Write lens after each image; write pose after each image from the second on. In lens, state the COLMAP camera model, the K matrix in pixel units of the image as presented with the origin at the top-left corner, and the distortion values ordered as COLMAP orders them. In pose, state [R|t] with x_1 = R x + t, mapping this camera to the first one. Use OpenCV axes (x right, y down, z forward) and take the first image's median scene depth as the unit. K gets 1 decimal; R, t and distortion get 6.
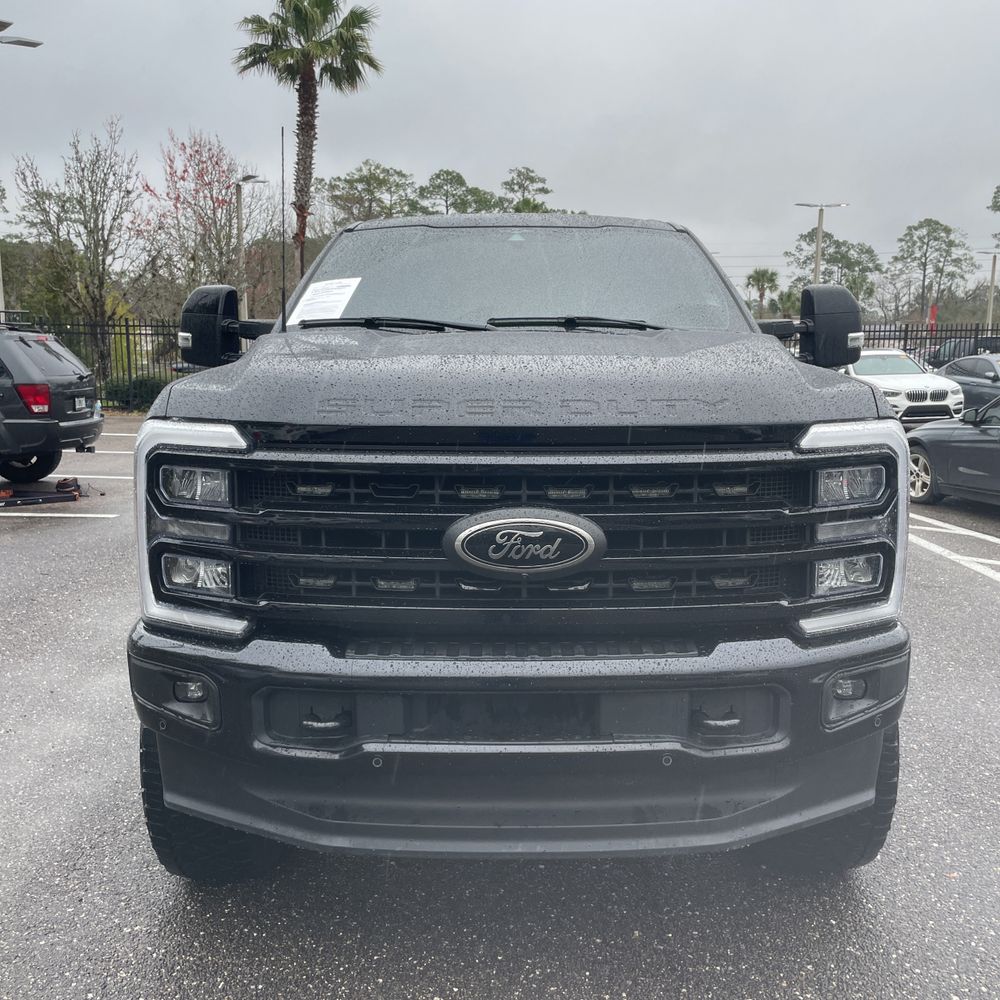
lens RADIAL K [[1006.3, 0, 492.3], [0, 1006.3, 488.4], [0, 0, 1]] dist [0.109072, -0.153727]
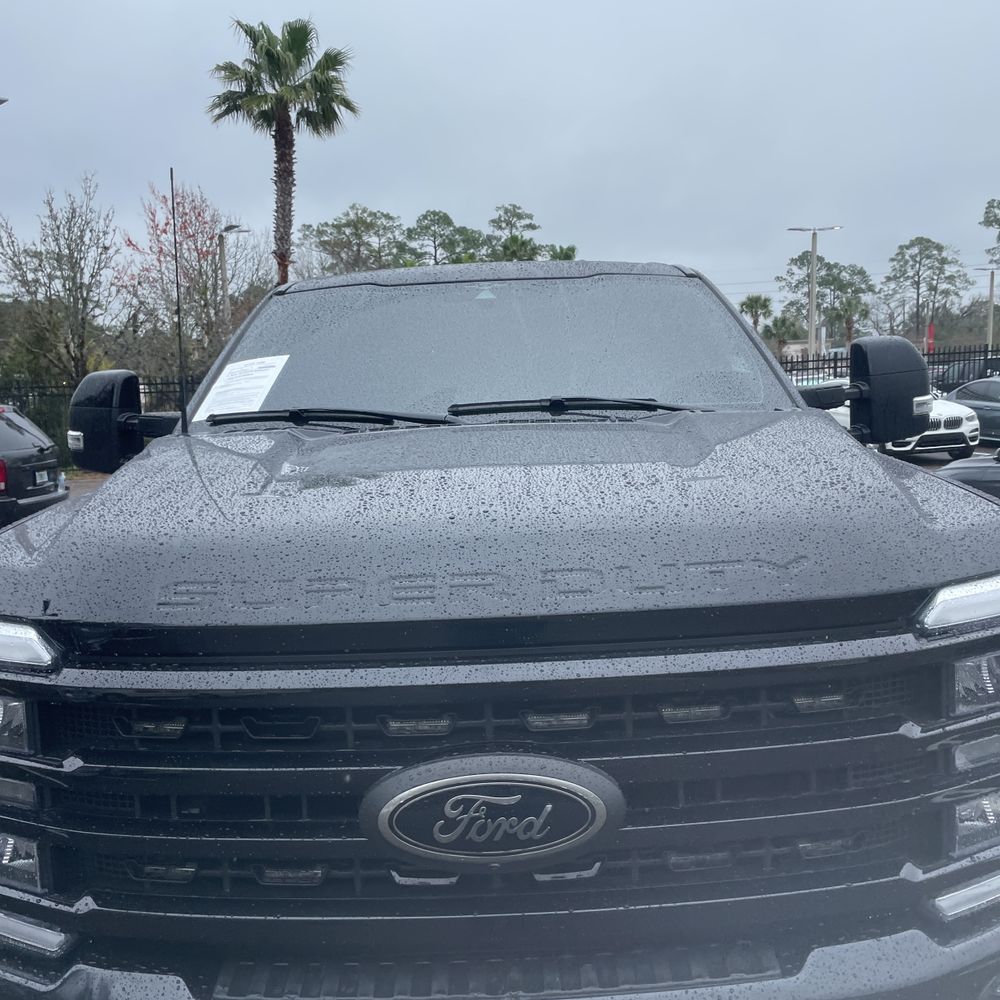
lens RADIAL K [[1007.8, 0, 478.9], [0, 1007.8, 513.9], [0, 0, 1]] dist [0.098962, -0.121408]
pose [[0.999060, -0.041294, -0.013226, 0.021834], [0.041136, 0.999081, -0.012025, -0.066377], [0.013710, 0.011470, 0.999840, 0.208034]]
